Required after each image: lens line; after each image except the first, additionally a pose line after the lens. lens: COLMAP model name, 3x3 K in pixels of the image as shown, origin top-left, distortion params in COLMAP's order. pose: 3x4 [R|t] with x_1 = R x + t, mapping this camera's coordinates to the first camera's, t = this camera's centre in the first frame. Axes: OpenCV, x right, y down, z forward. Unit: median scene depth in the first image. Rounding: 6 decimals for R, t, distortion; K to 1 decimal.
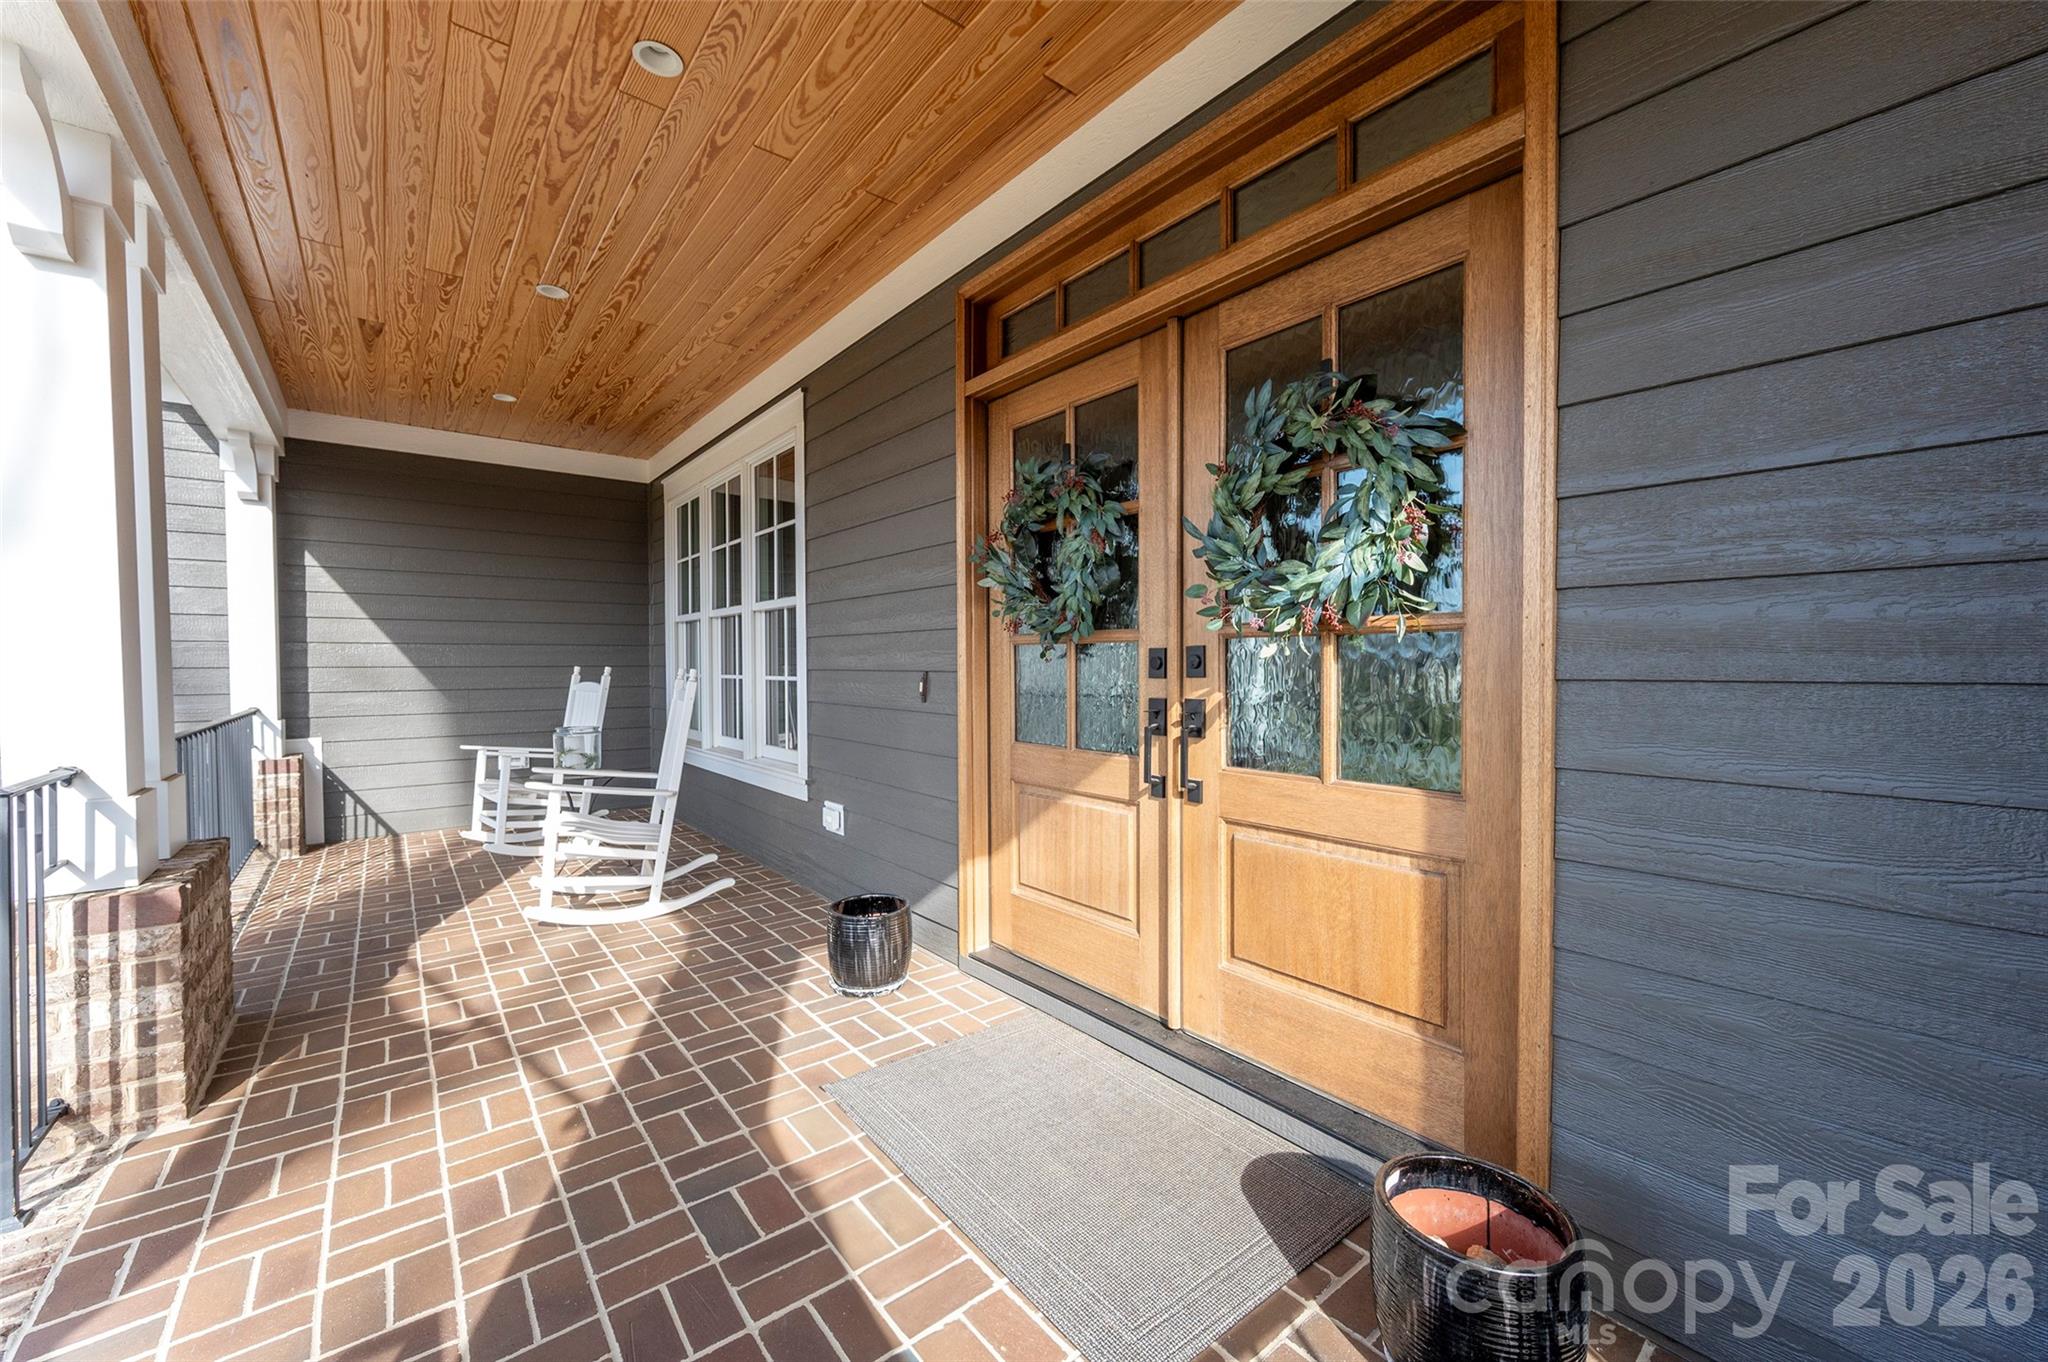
lens RADIAL K [[797.5, 0, 1024.0], [0, 797.5, 681.0], [0, 0, 1]] dist [-0.000360, 0.000032]
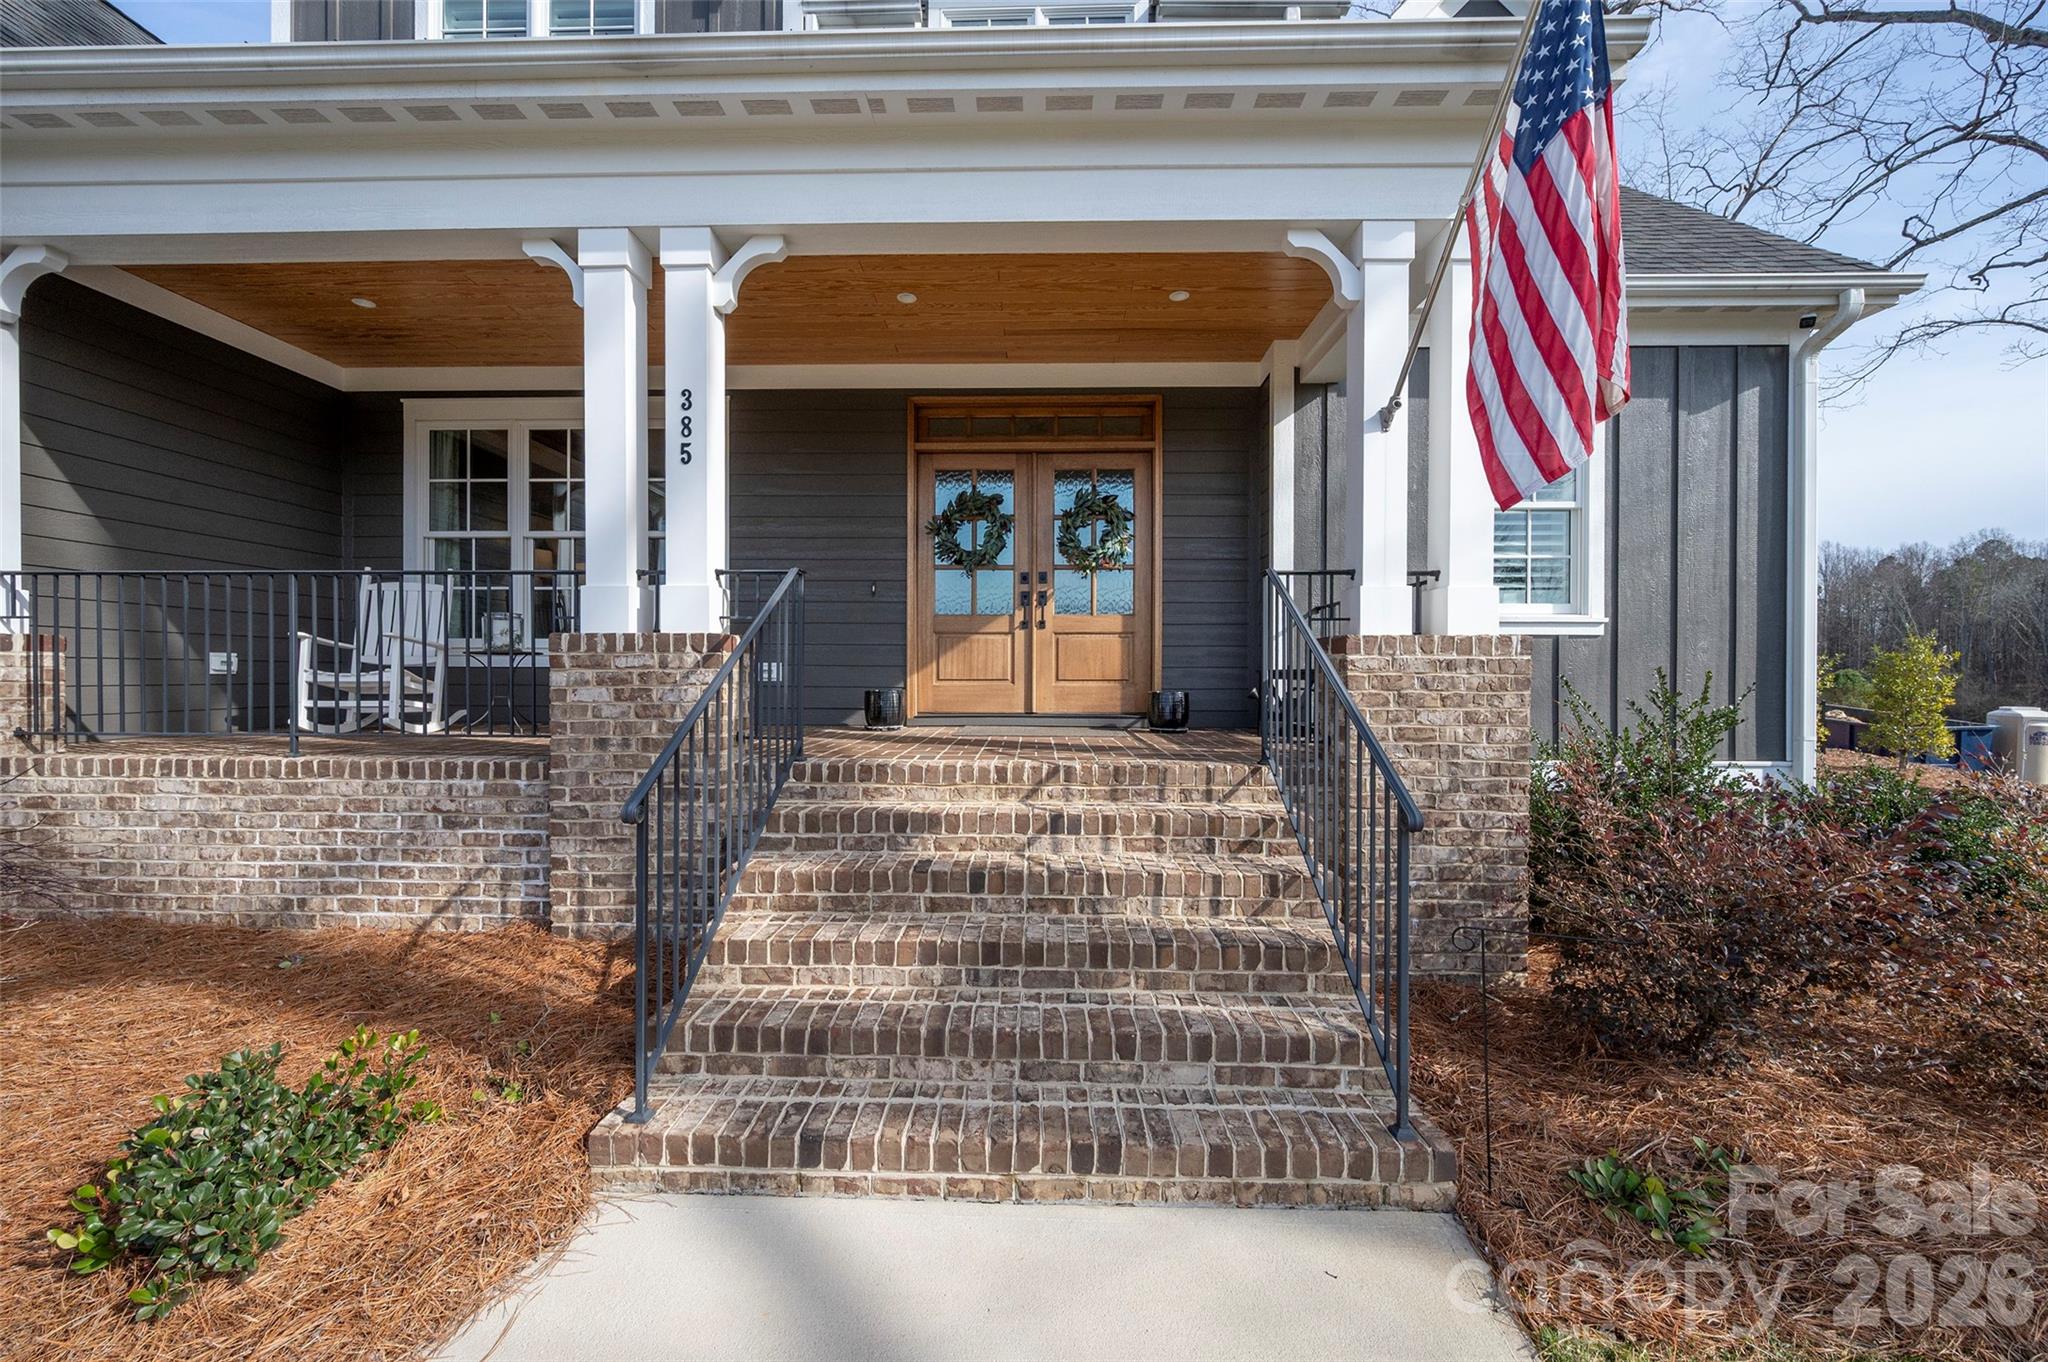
lens RADIAL K [[797.5, 0, 1024.0], [0, 797.5, 681.0], [0, 0, 1]] dist [-0.000360, 0.000032]
pose [[0.652170, 0.003309, 0.758066, -1.662041], [0.015376, 0.999727, -0.017593, 0.330114], [-0.757917, 0.023129, 0.651941, -0.642129]]
